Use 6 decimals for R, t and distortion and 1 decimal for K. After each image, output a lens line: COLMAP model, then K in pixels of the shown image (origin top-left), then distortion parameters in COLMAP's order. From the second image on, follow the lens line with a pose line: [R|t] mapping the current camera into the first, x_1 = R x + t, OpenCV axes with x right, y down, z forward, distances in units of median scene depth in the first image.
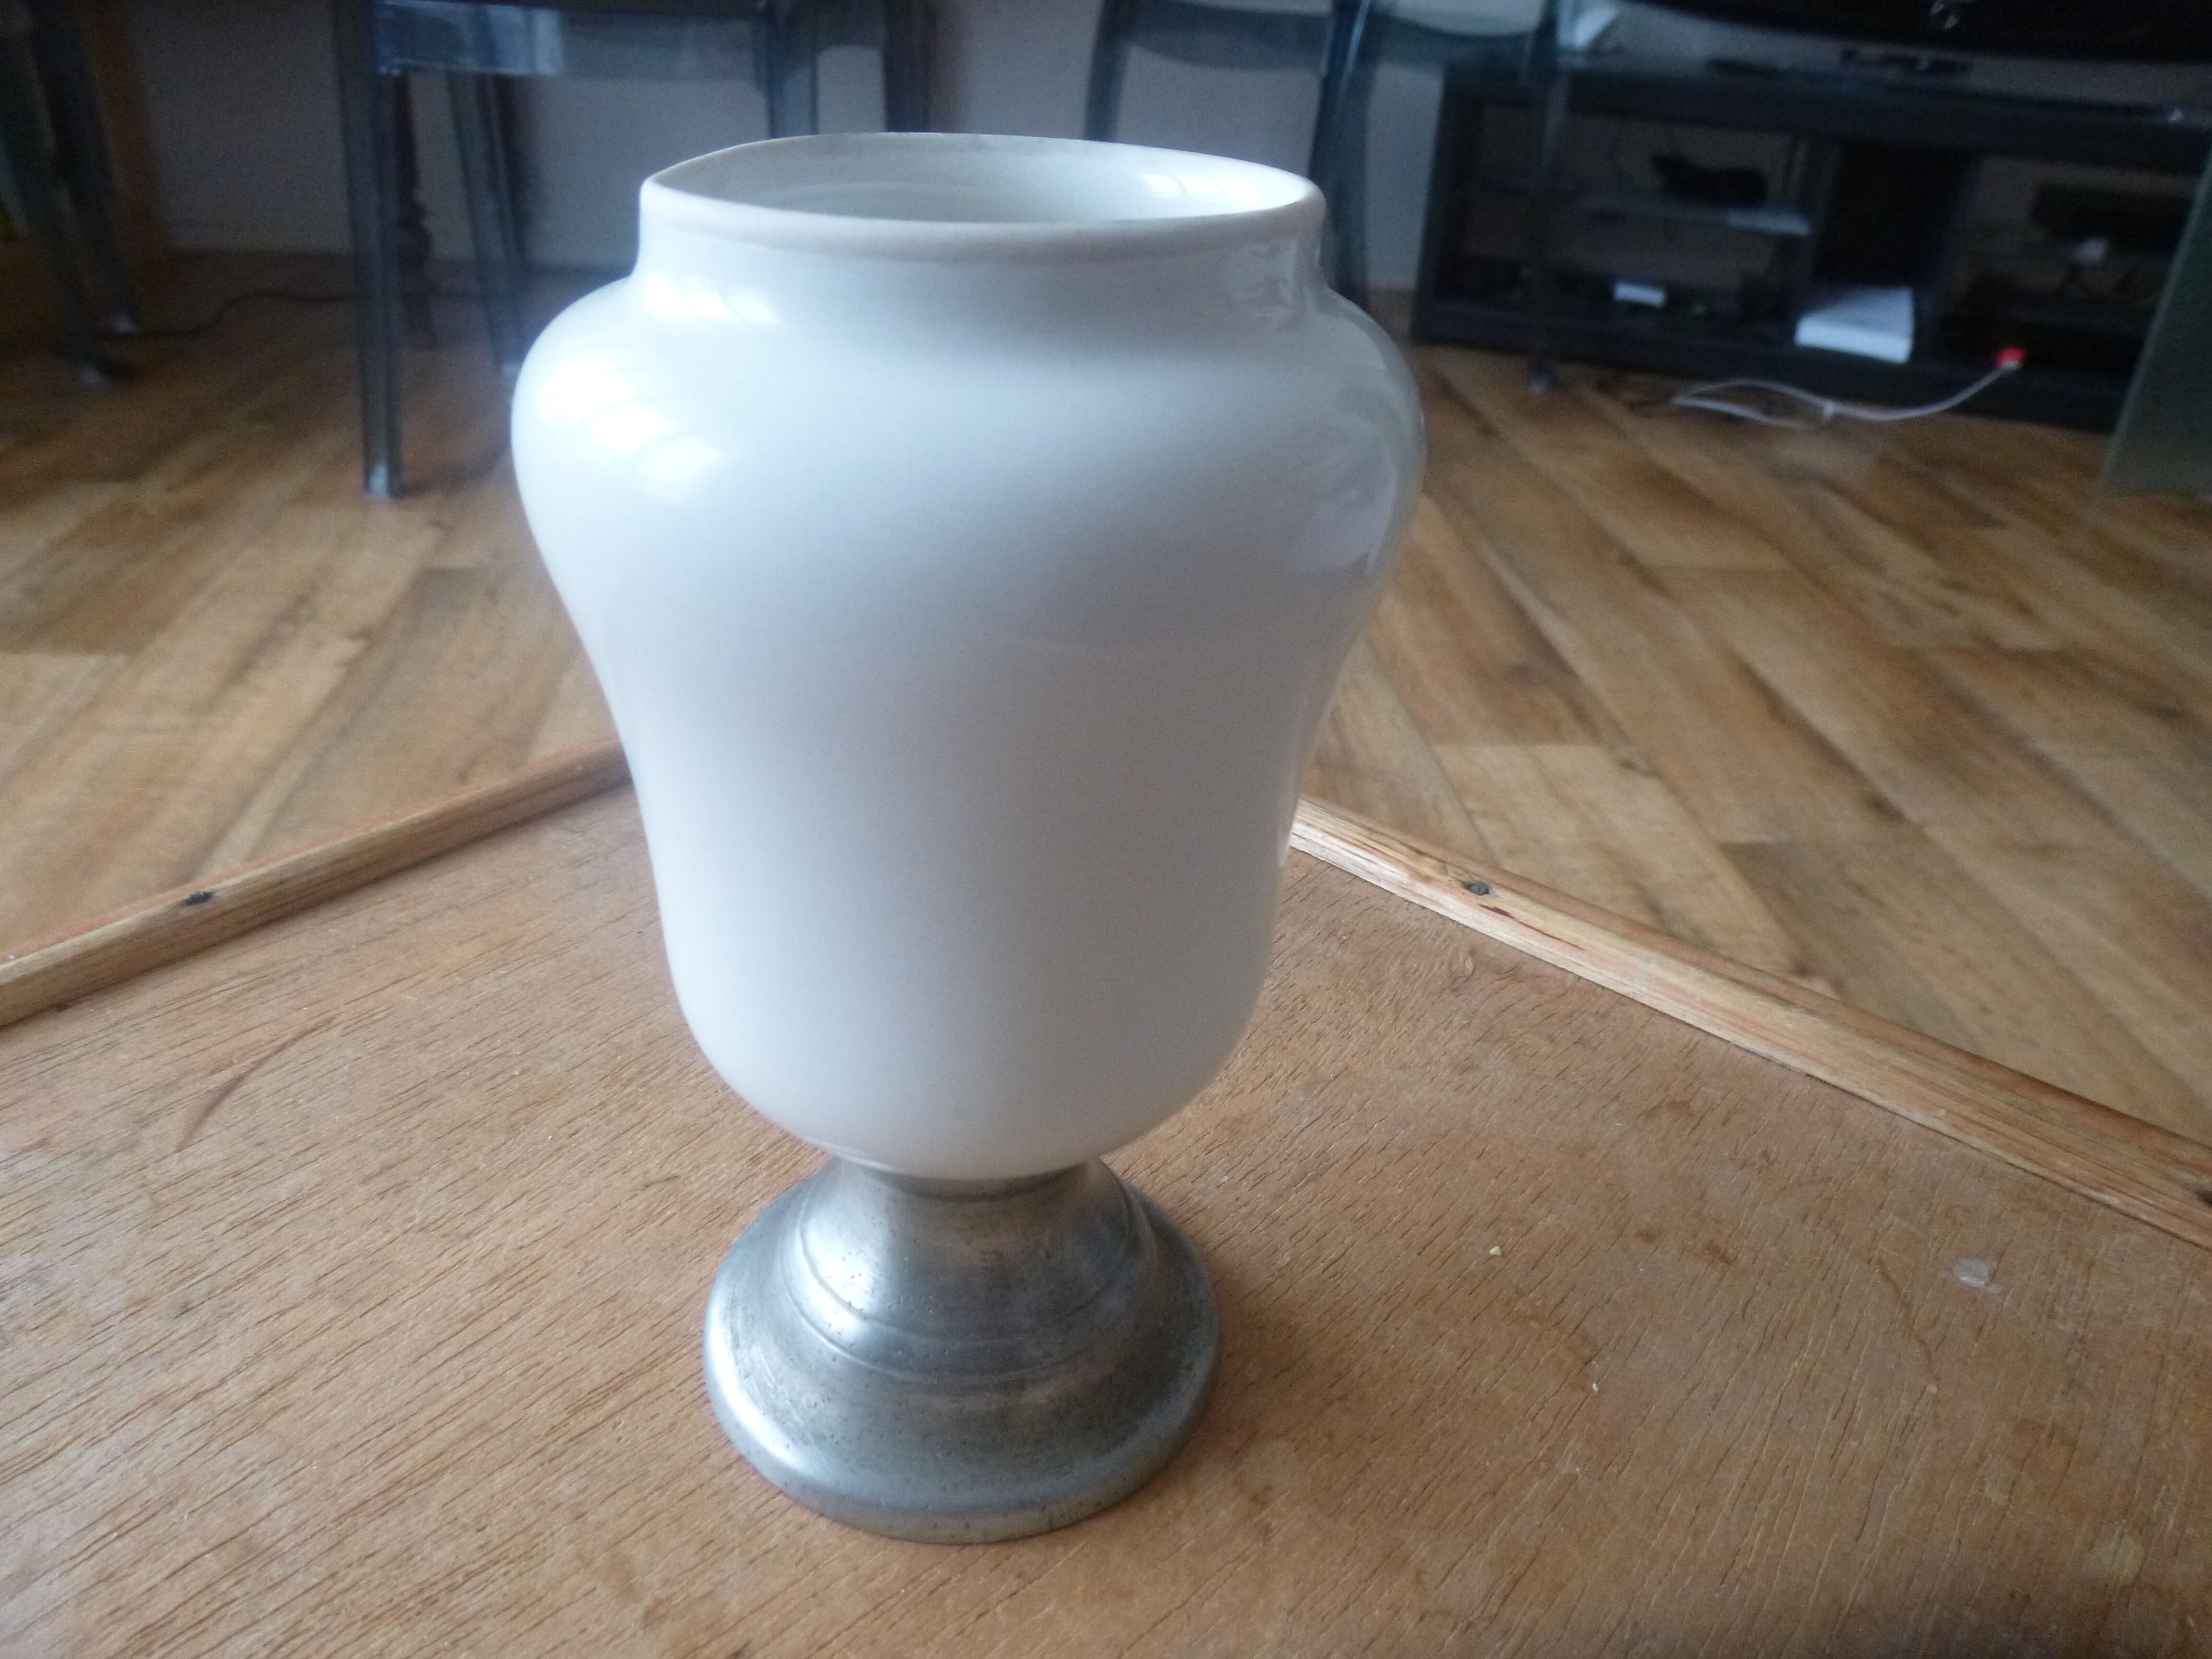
lens RADIAL K [[1579.1, 0, 1107.0], [0, 1579.1, 859.9], [0, 0, 1]] dist [-0.025572, 0.022995]
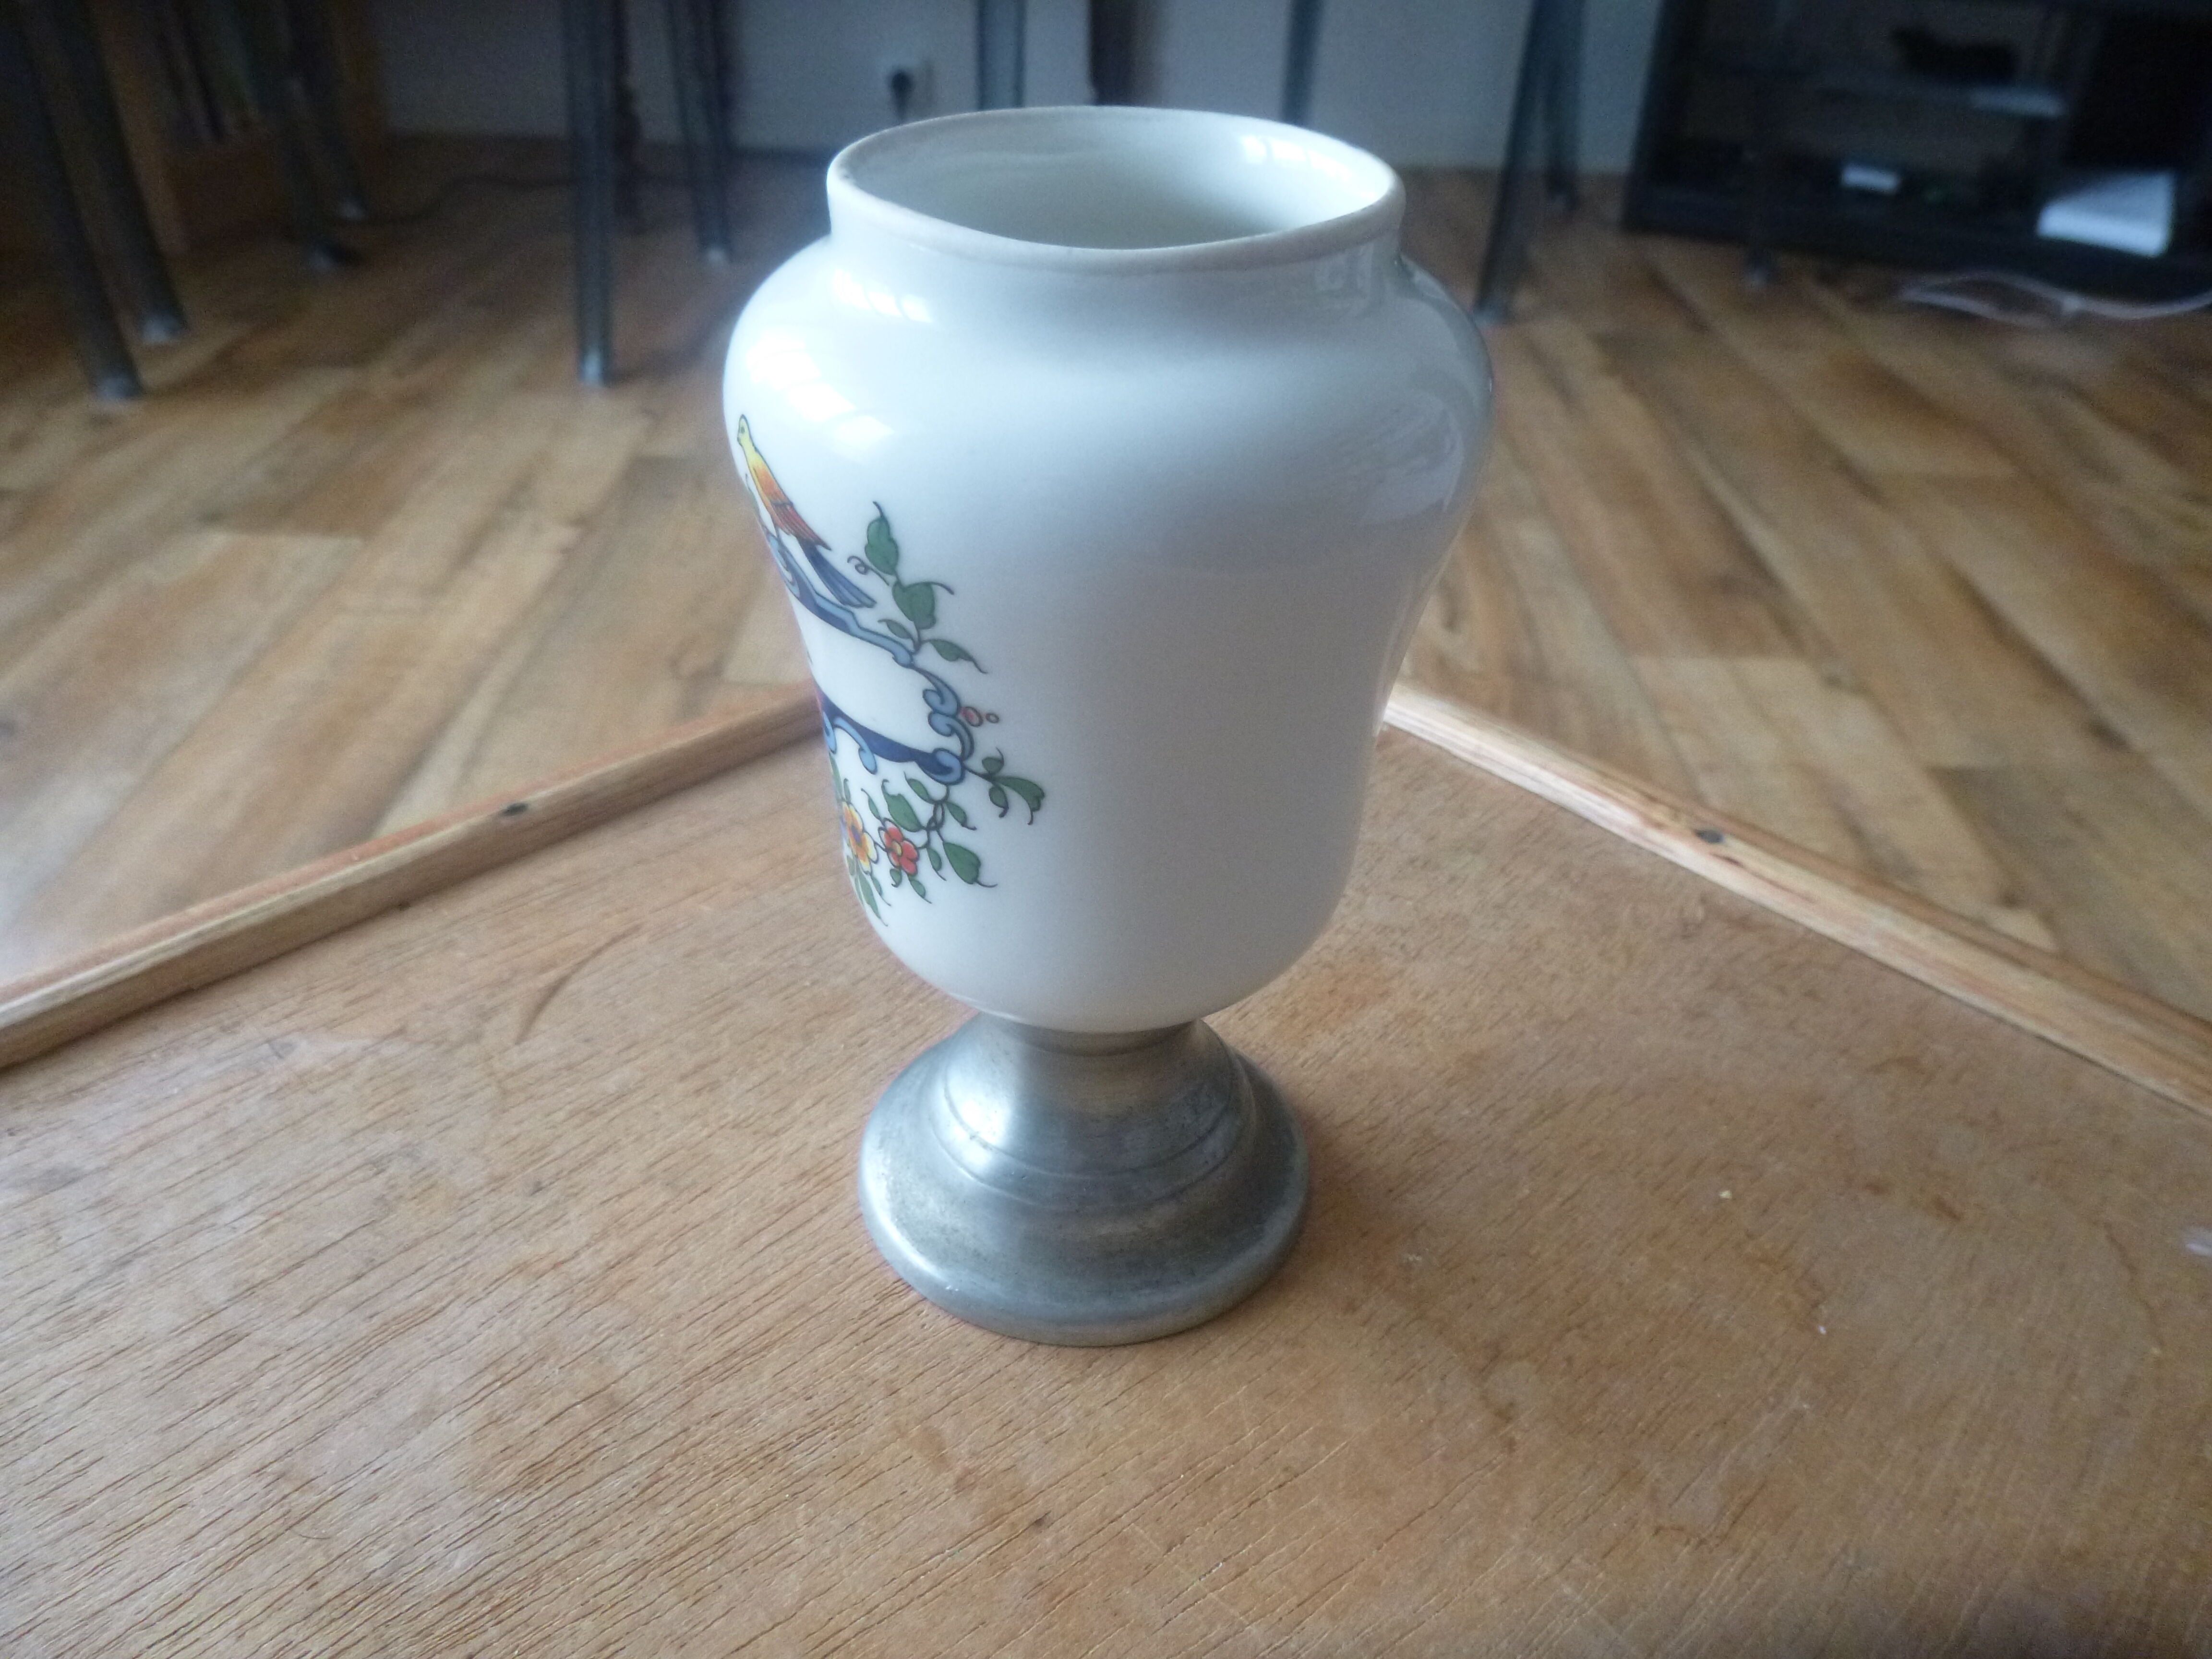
lens RADIAL K [[1595.2, 0, 1125.0], [0, 1595.2, 833.4], [0, 0, 1]] dist [-0.010666, 0.006644]
pose [[0.996010, 0.034881, -0.082140, -0.070889], [-0.029837, 0.997639, 0.061864, -0.044331], [0.084104, -0.059167, 0.994699, -0.076124]]
